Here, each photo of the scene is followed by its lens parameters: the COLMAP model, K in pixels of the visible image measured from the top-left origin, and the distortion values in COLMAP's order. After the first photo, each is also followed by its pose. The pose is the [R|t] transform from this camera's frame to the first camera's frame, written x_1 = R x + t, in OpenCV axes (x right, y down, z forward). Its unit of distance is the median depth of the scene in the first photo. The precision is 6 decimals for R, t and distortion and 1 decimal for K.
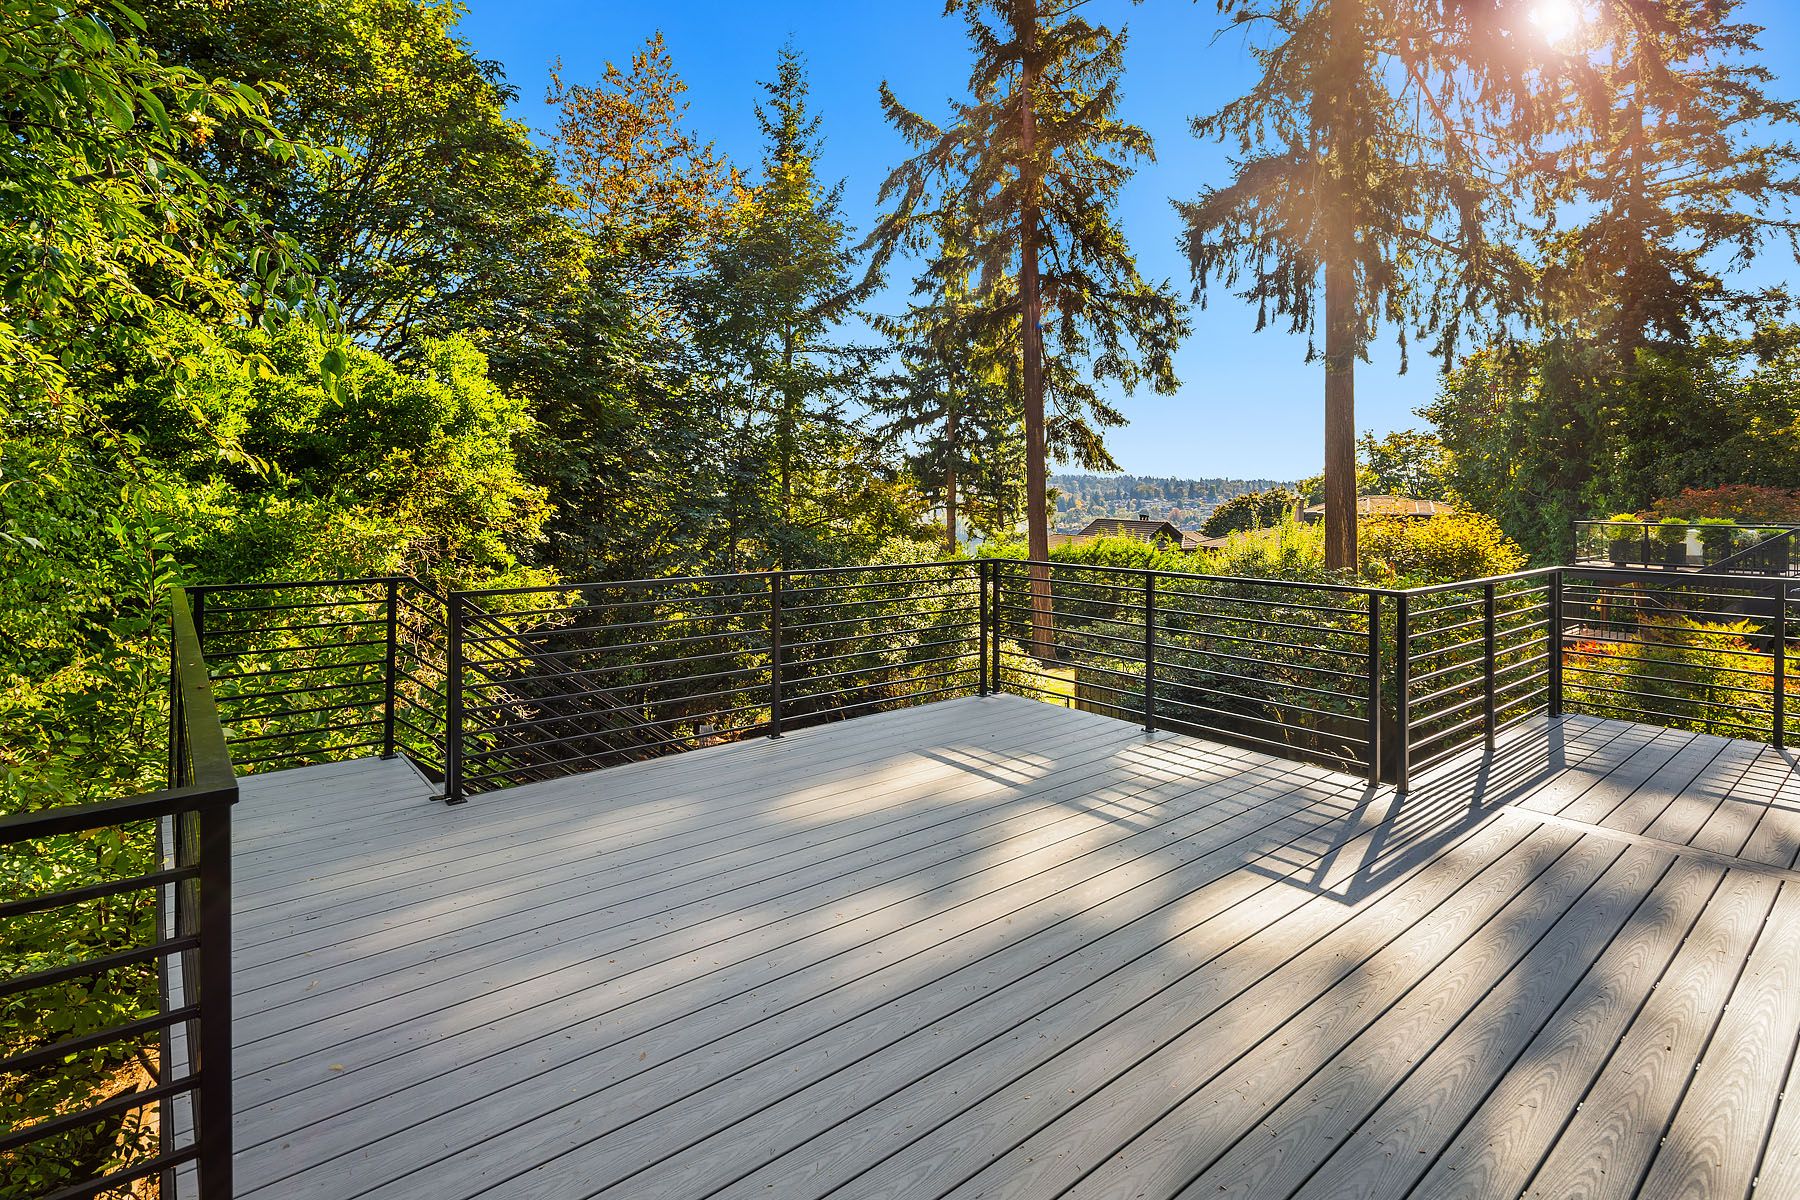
lens RADIAL K [[882.7, 0, 871.3], [0, 882.7, 498.2], [0, 0, 1]] dist [-0.000398, -0.000443]
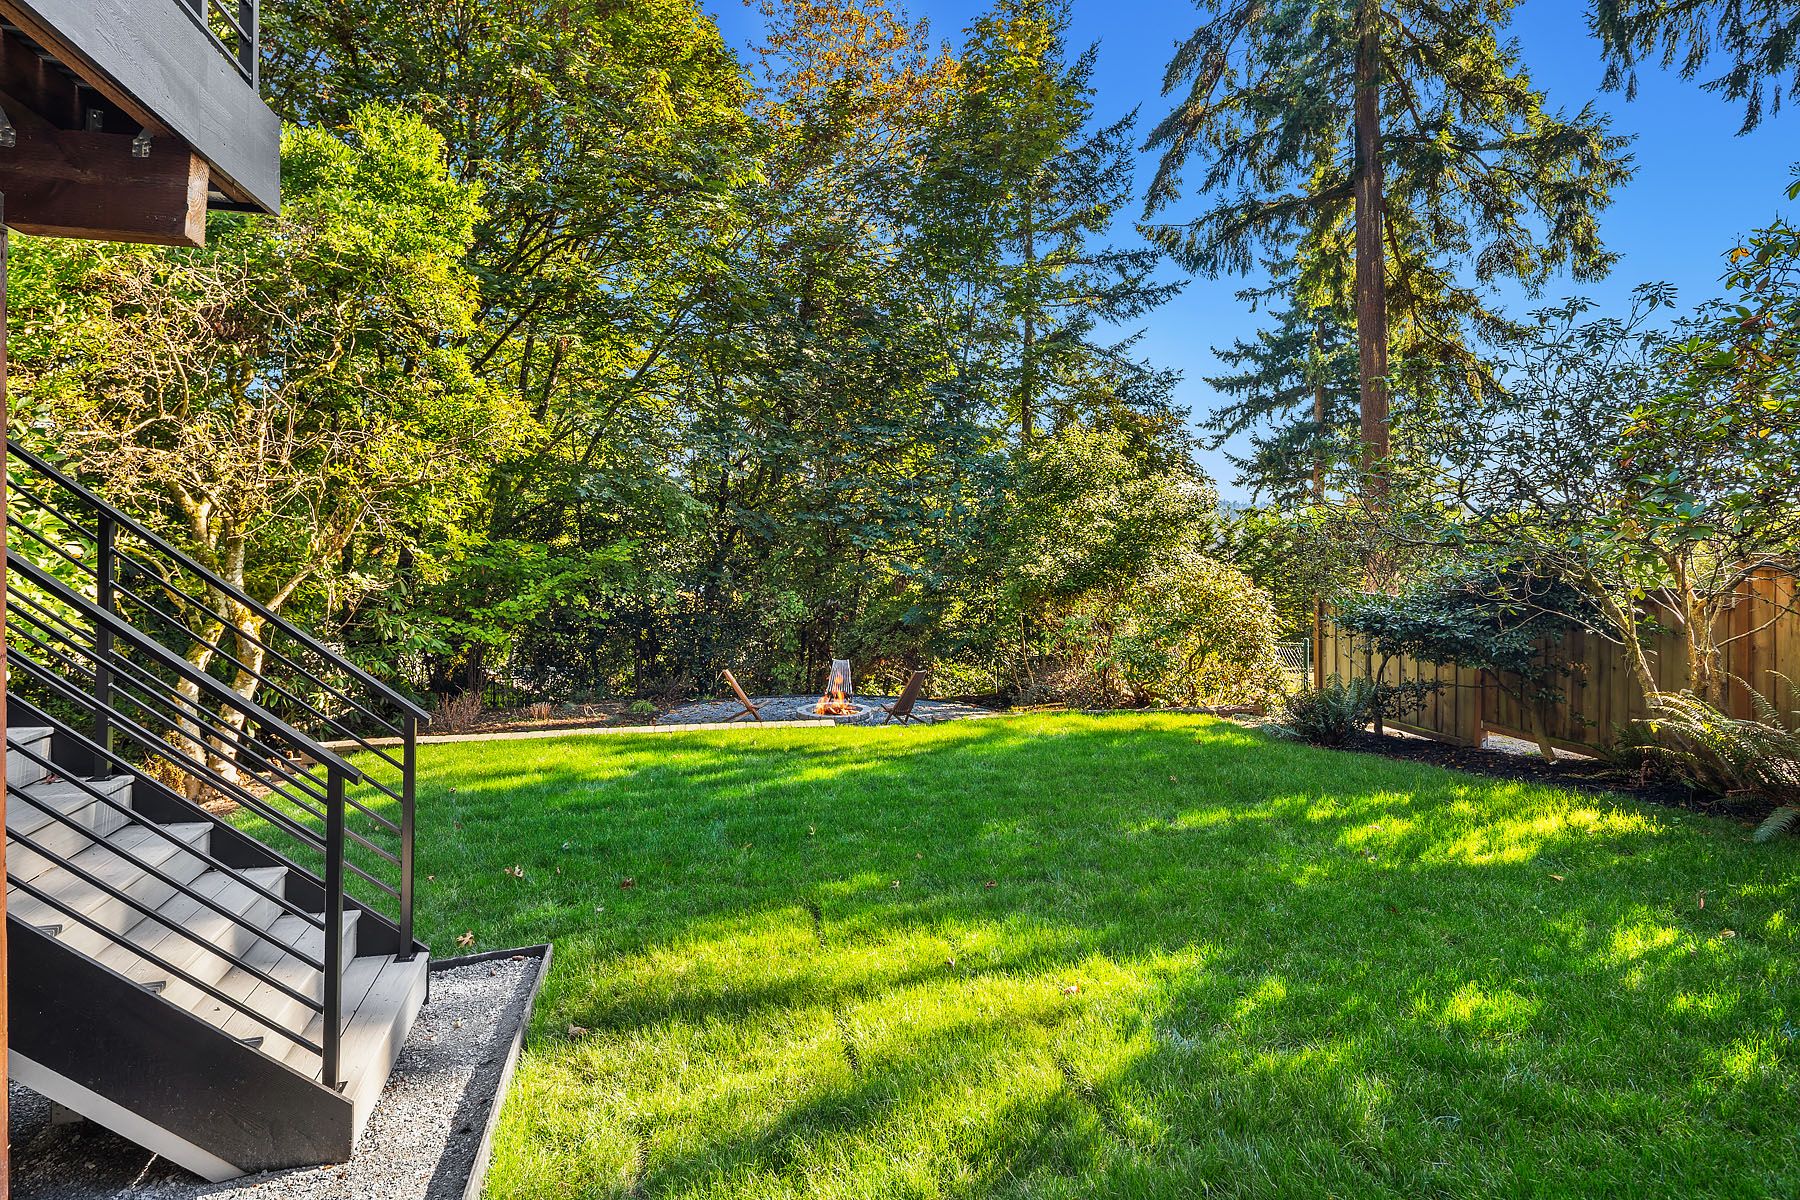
lens RADIAL K [[891.7, 0, 896.0], [0, 891.7, 536.7], [0, 0, 1]] dist [-0.000485, -0.001234]
pose [[0.915839, 0.006246, -0.401498, 0.112010], [-0.008050, 0.999964, -0.002805, 0.080252], [0.401466, 0.005801, 0.915856, 0.145965]]
